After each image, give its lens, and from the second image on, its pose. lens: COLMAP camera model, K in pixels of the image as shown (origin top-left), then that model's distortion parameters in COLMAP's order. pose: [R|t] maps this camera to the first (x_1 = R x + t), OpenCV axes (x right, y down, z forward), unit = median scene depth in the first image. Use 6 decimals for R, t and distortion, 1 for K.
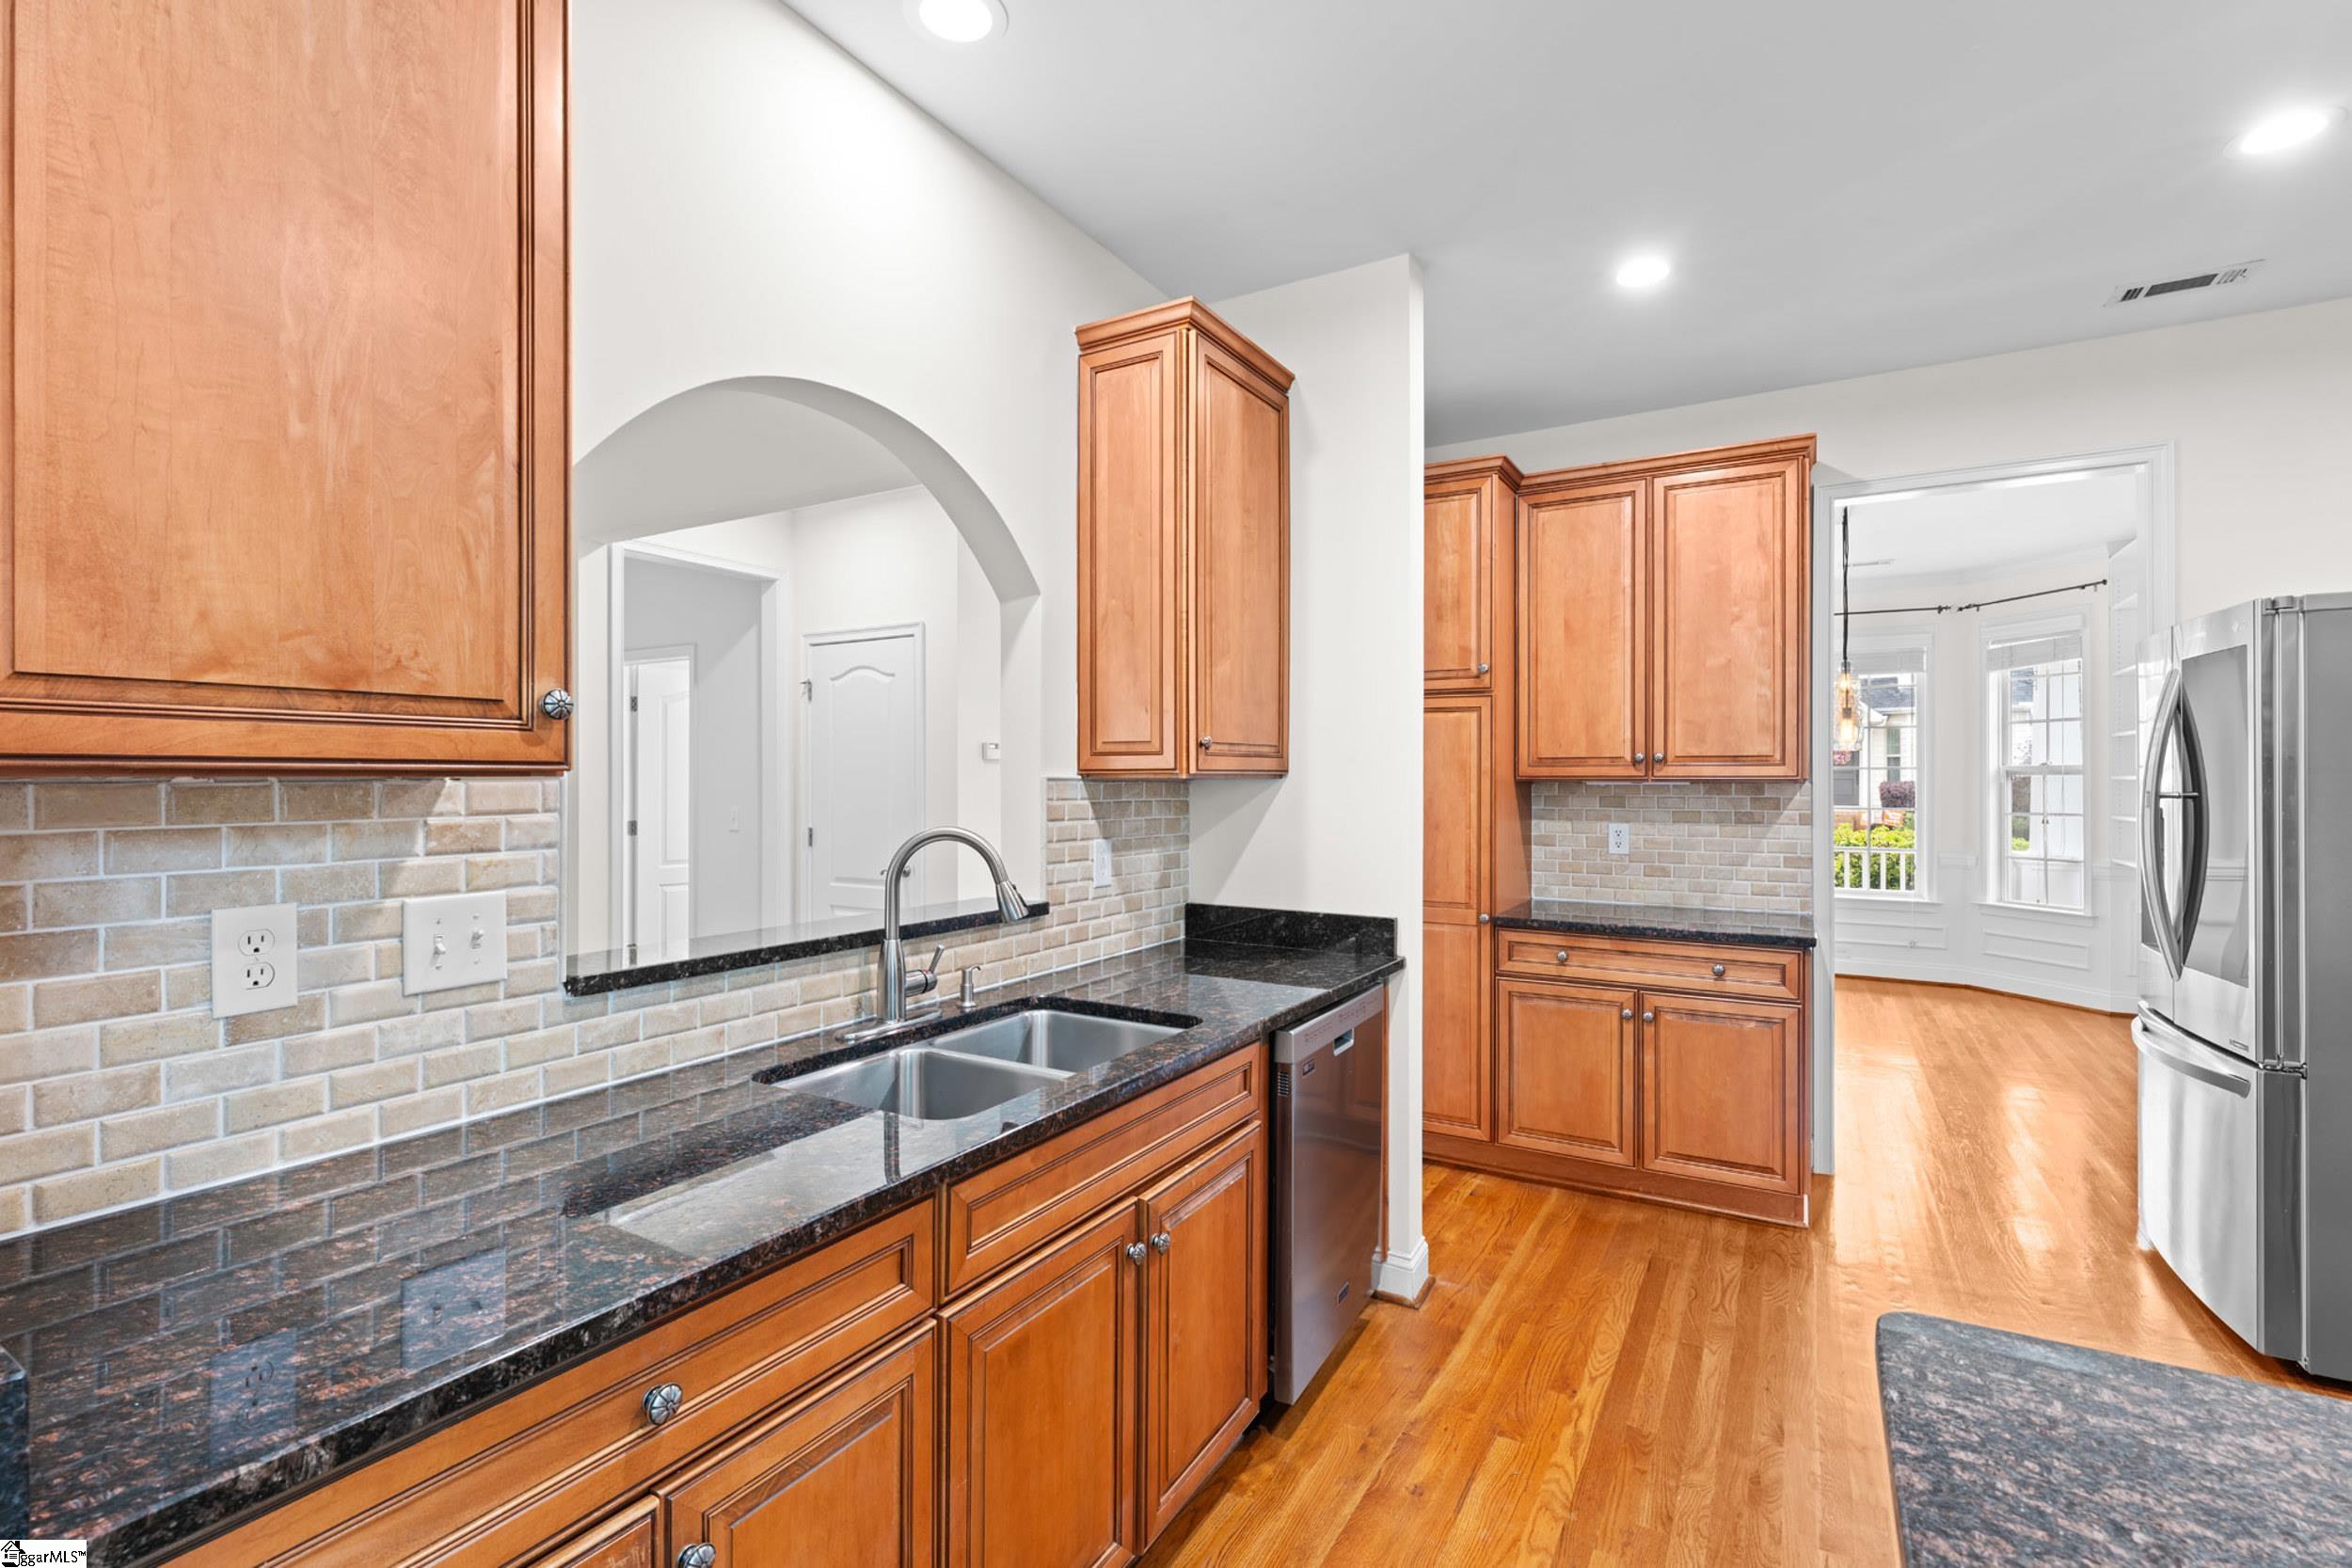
lens RADIAL K [[1067.1, 0, 1172.7], [0, 1067.1, 779.1], [0, 0, 1]] dist [-0.000960, -0.000665]
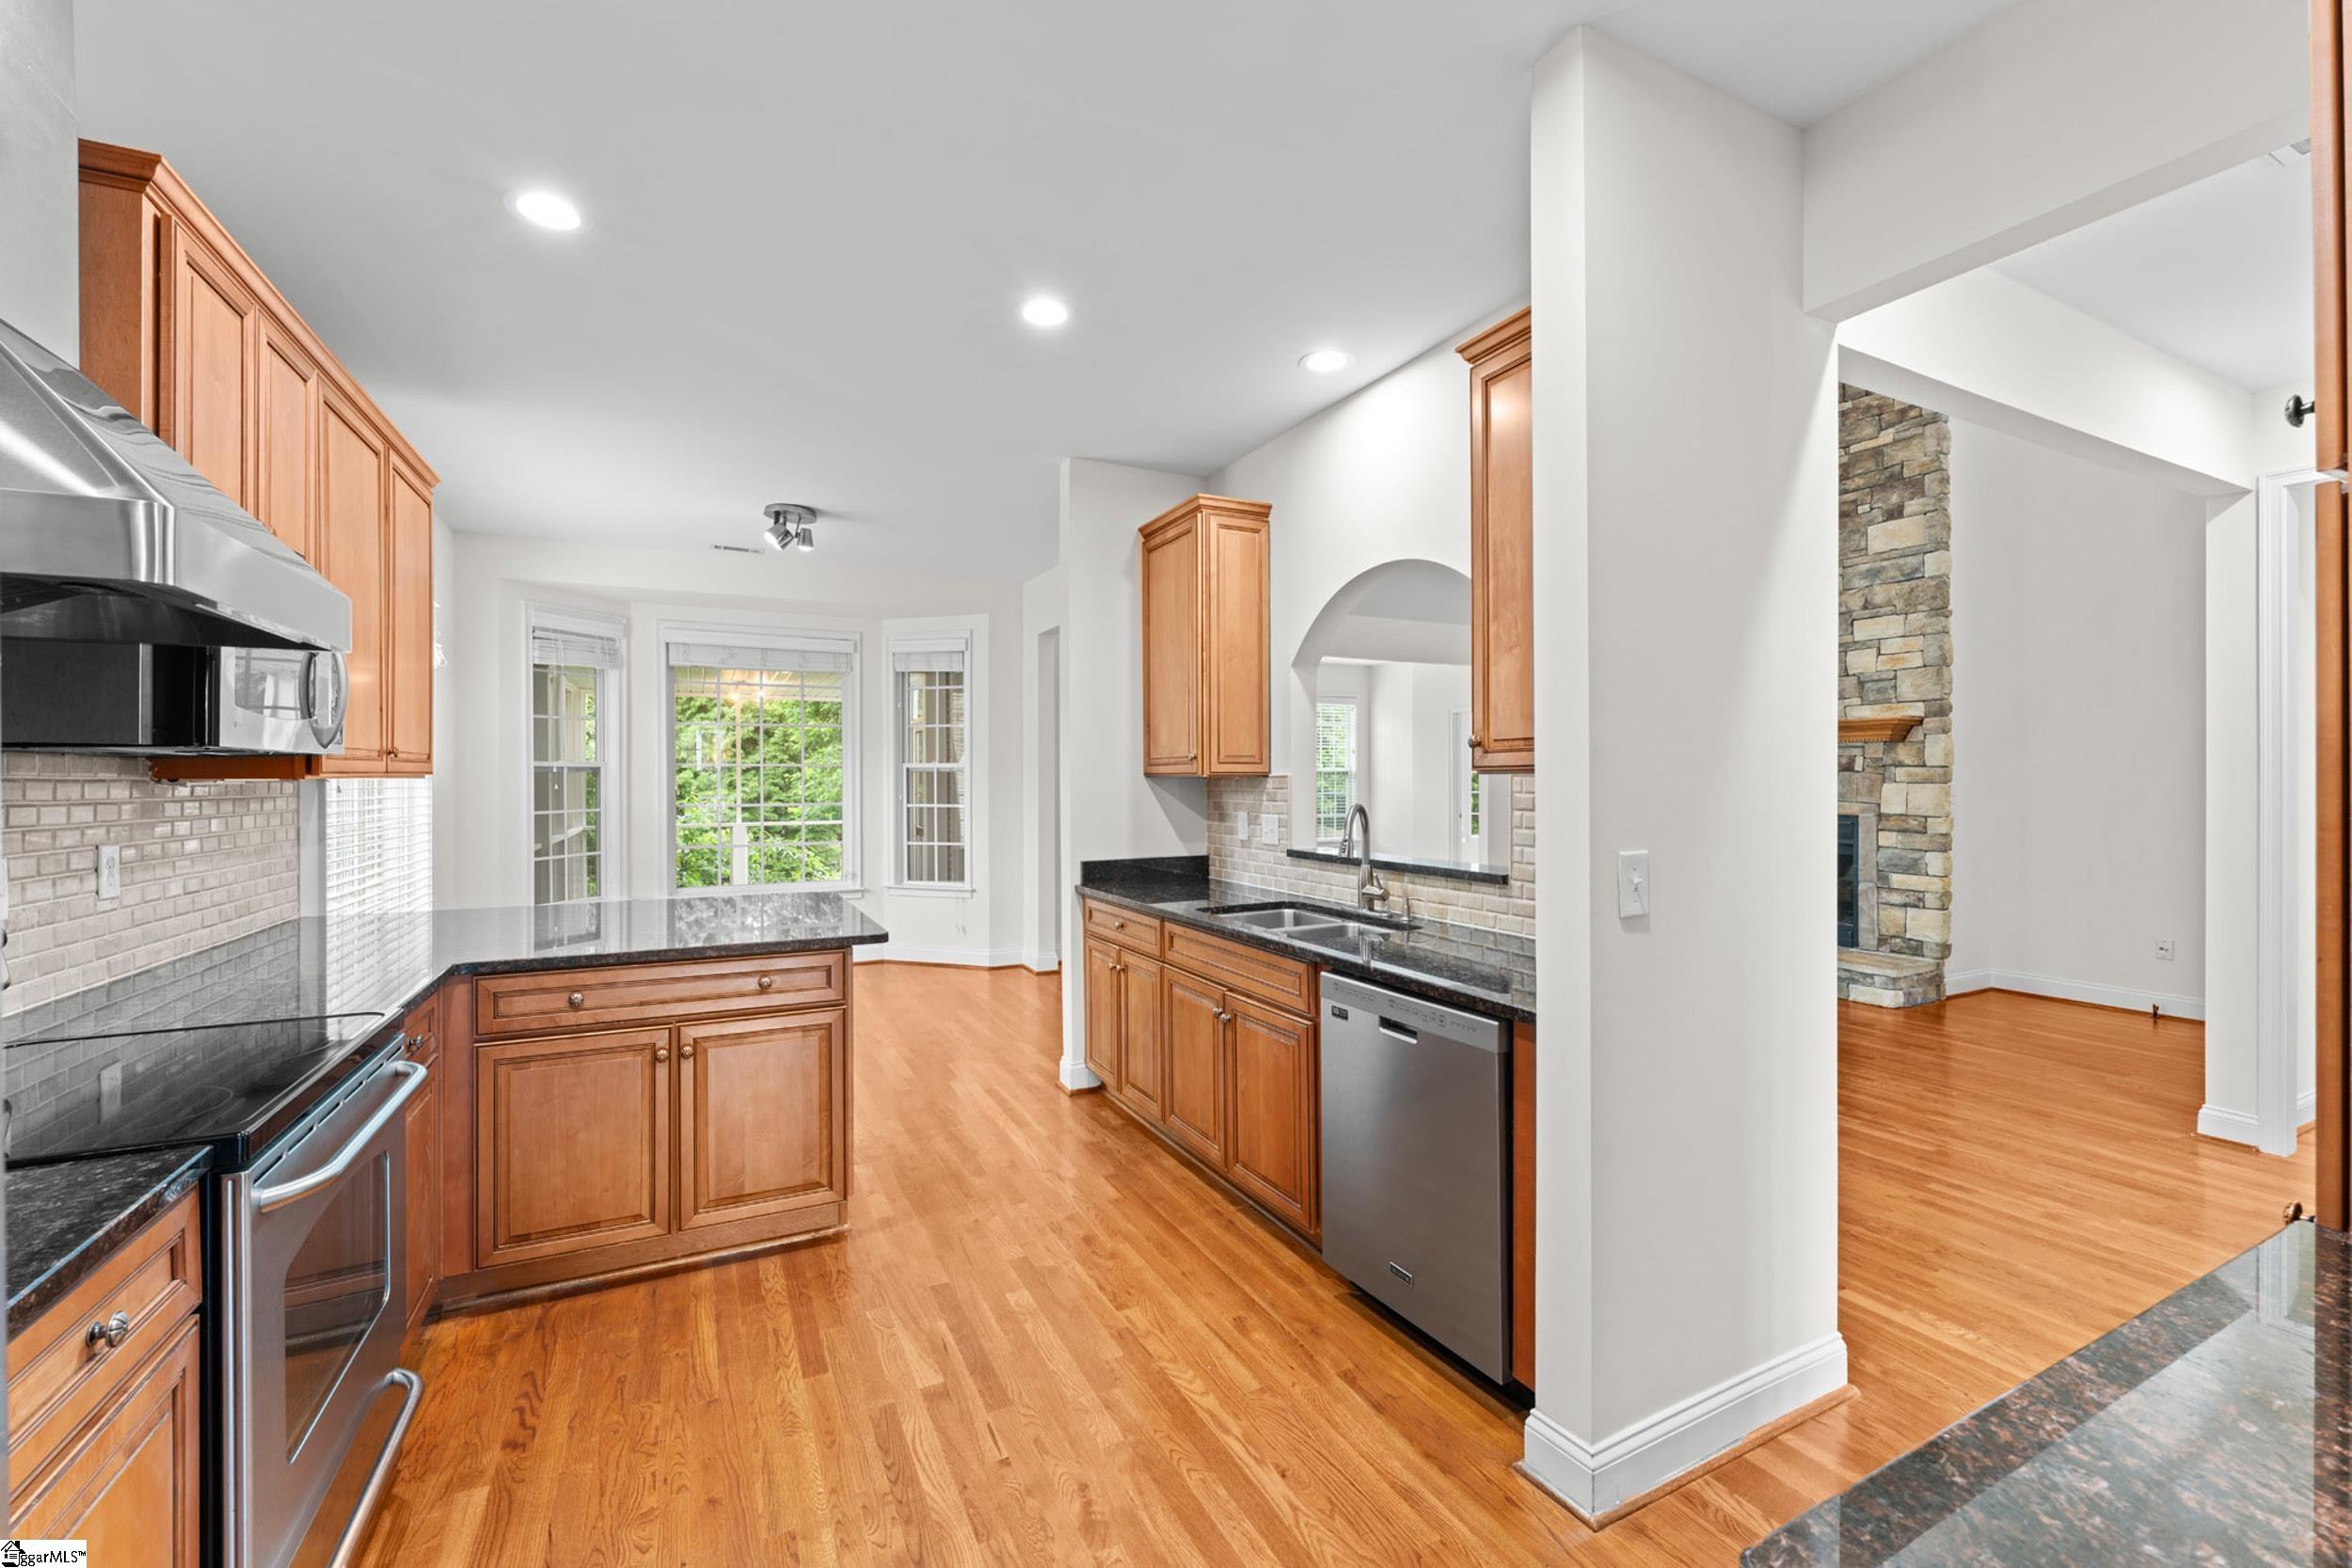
lens RADIAL K [[948.2, 0, 1170.8], [0, 948.2, 777.4], [0, 0, 1]] dist [-0.000230, -0.000288]
pose [[-0.539087, -0.000111, -0.842250, 0.734162], [0.003714, 0.999990, -0.002508, 0.001940], [0.842242, -0.004480, -0.539081, 0.912615]]
